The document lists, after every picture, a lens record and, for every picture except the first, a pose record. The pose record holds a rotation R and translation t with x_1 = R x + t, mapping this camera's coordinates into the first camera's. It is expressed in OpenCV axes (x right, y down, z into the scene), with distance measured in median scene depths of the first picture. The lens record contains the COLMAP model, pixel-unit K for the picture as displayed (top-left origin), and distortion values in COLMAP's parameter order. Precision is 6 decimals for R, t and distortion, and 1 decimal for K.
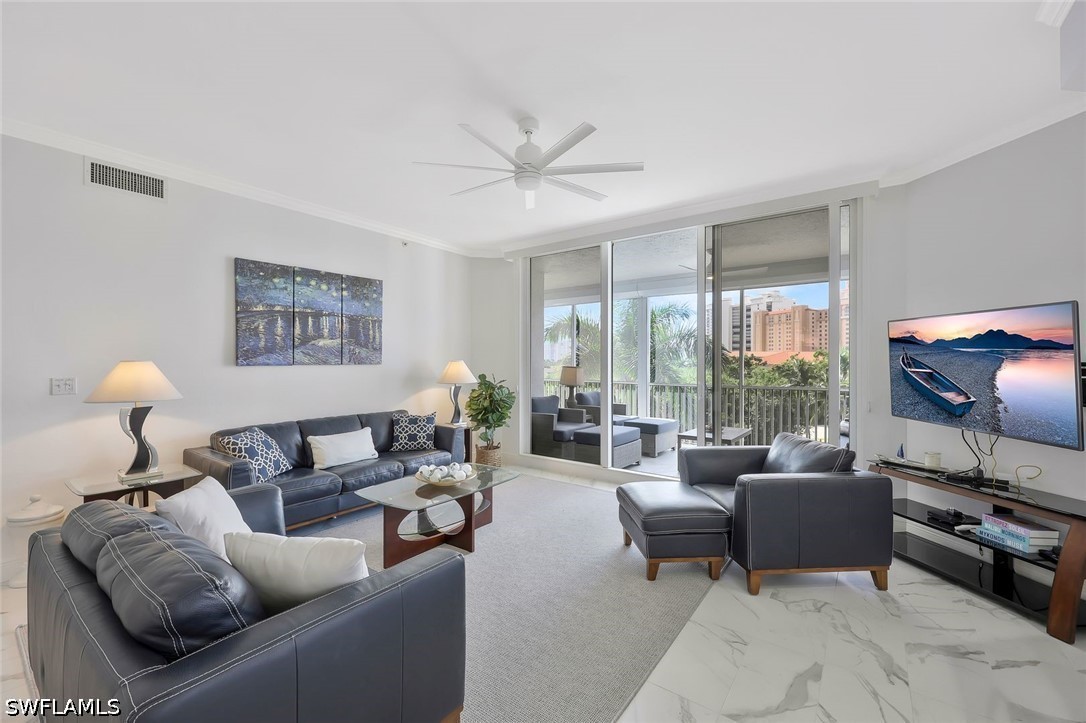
lens RADIAL K [[443.2, 0, 535.1], [0, 443.2, 358.2], [0, 0, 1]] dist [-0.002519, -0.000201]
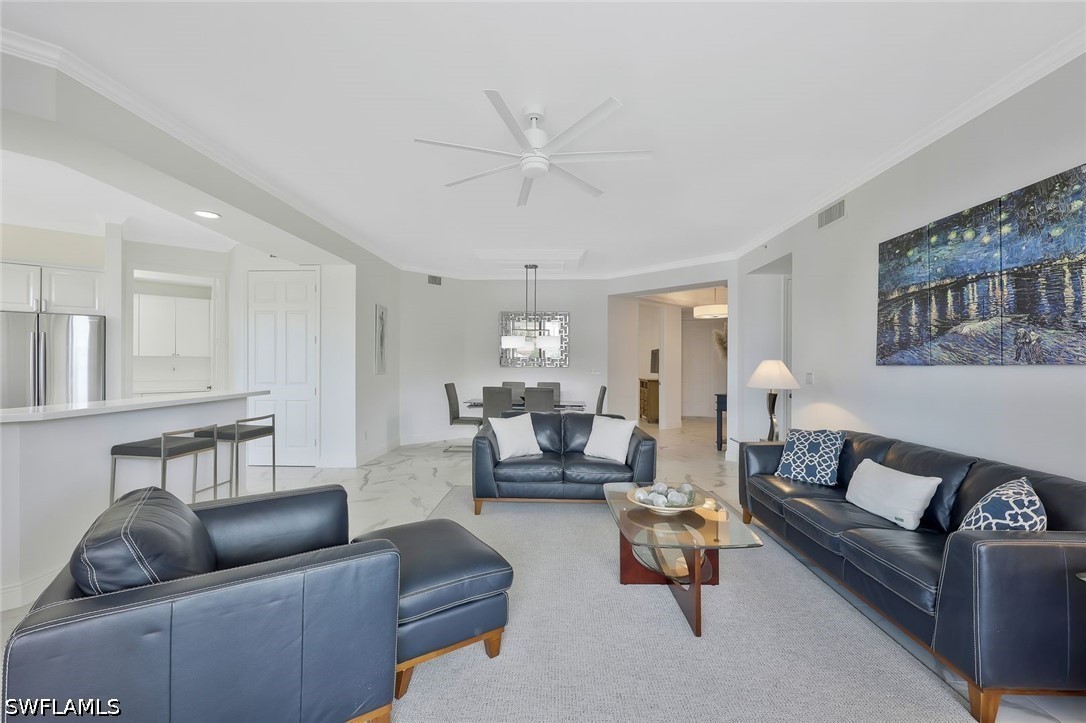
lens RADIAL K [[455.3, 0, 543.9], [0, 455.3, 358.5], [0, 0, 1]] dist [0.003203, 0.000367]
pose [[-0.812615, -0.014523, -0.582620, 0.357400], [-0.003926, 0.999803, -0.019447, 0.021213], [0.582788, -0.013515, -0.812512, 1.197249]]
